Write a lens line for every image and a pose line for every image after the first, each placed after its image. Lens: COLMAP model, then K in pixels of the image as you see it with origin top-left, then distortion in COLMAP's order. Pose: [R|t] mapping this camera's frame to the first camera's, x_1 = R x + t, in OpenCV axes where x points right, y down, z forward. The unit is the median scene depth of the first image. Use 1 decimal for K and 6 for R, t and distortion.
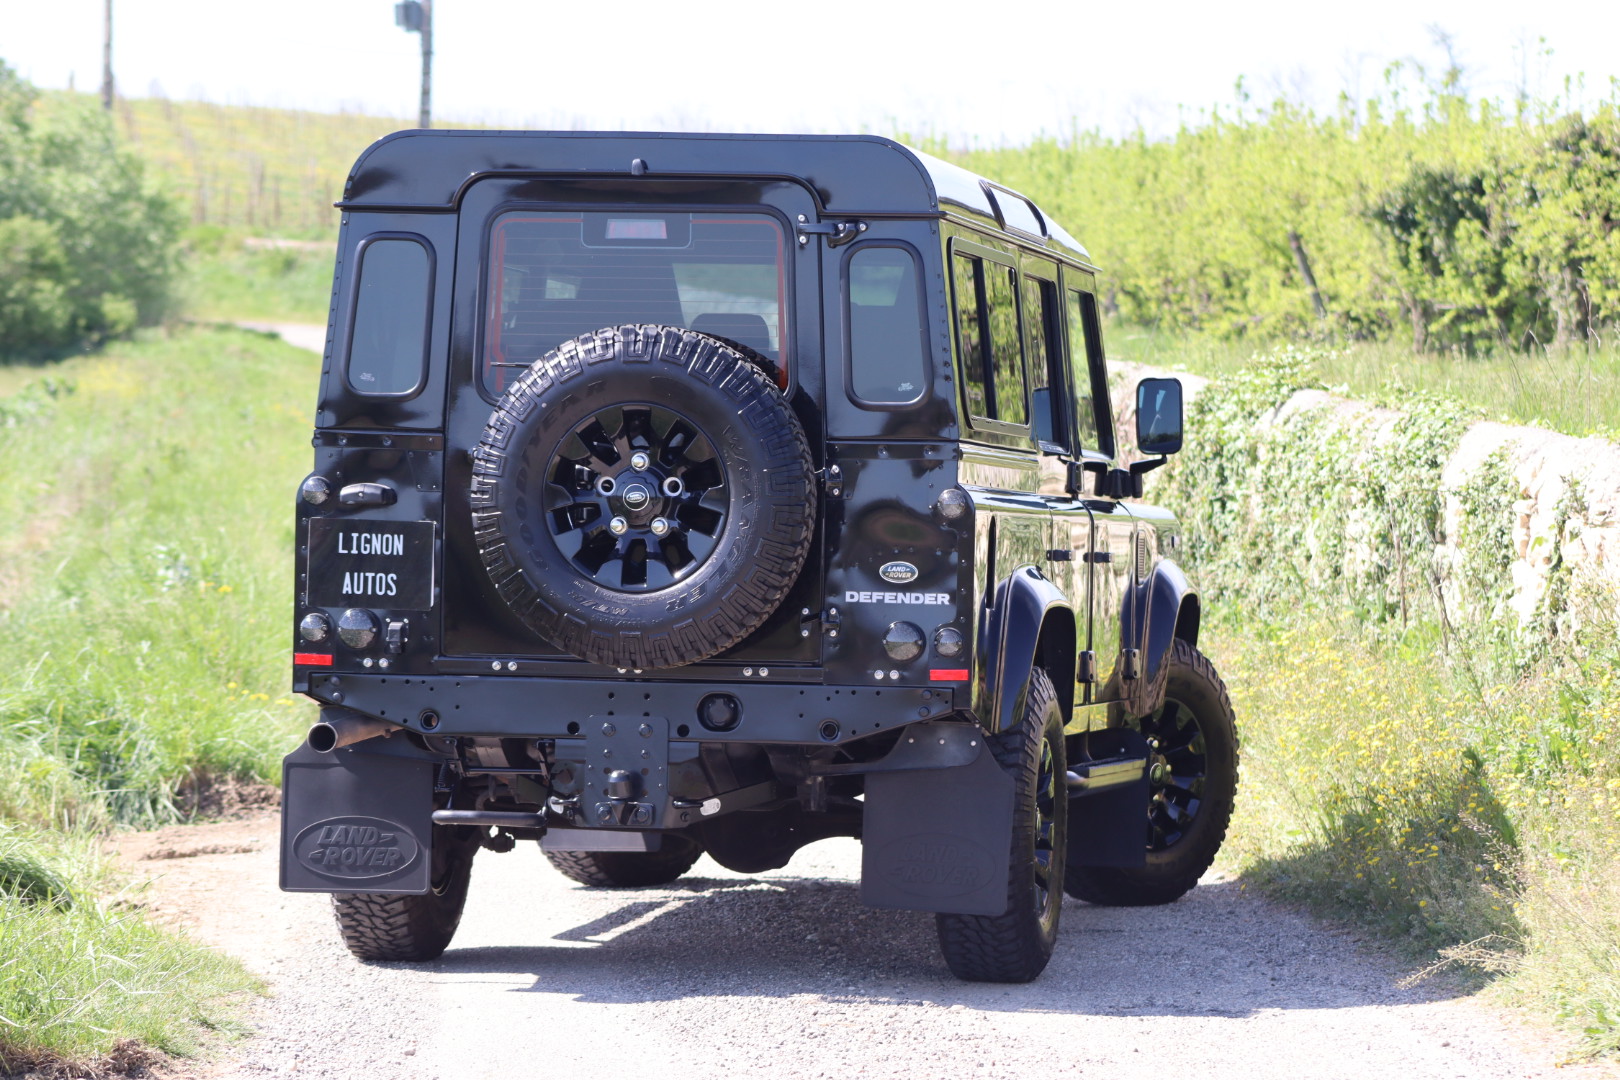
lens RADIAL K [[7132.1, 0, 810.0], [0, 7132.1, 540.0], [0, 0, 1]] dist [-0.011533, 5.363952]
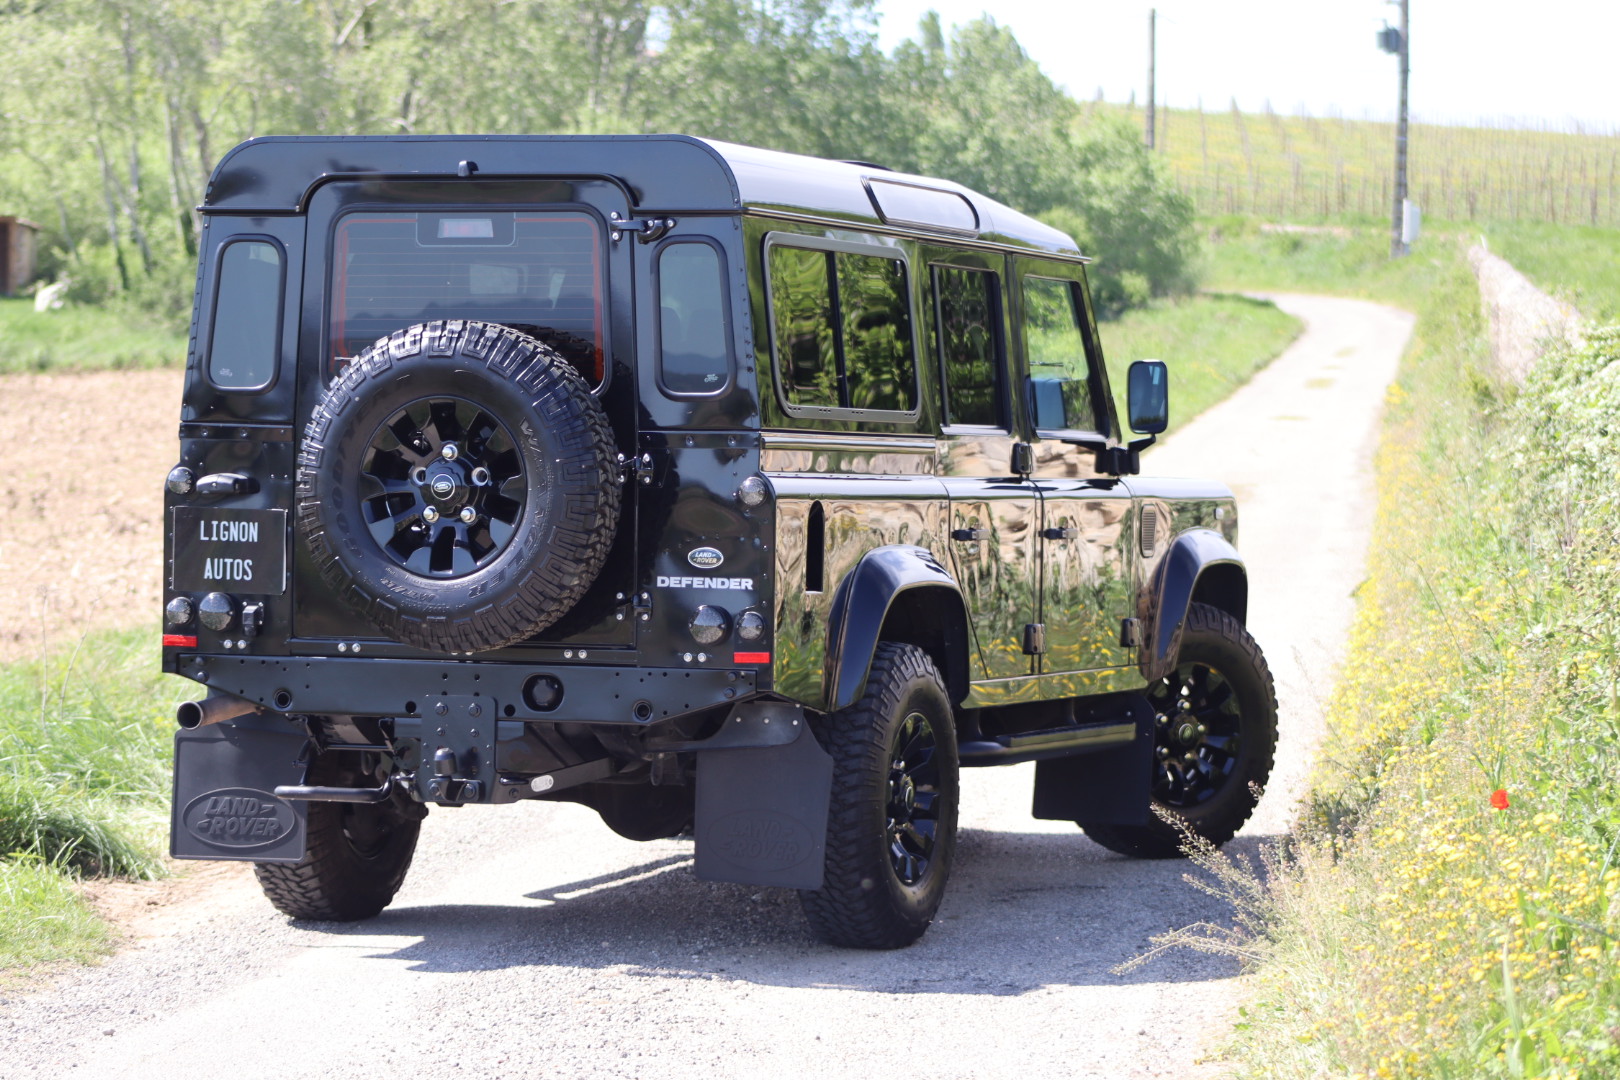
lens RADIAL K [[5738.9, 0, 810.0], [0, 5738.9, 540.0], [0, 0, 1]] dist [-0.185197, 1.198801]
pose [[0.985174, -0.002762, -0.171535, 0.167942], [0.004975, 0.999910, 0.012471, -0.008260], [0.171485, -0.013139, 0.985099, 0.183717]]
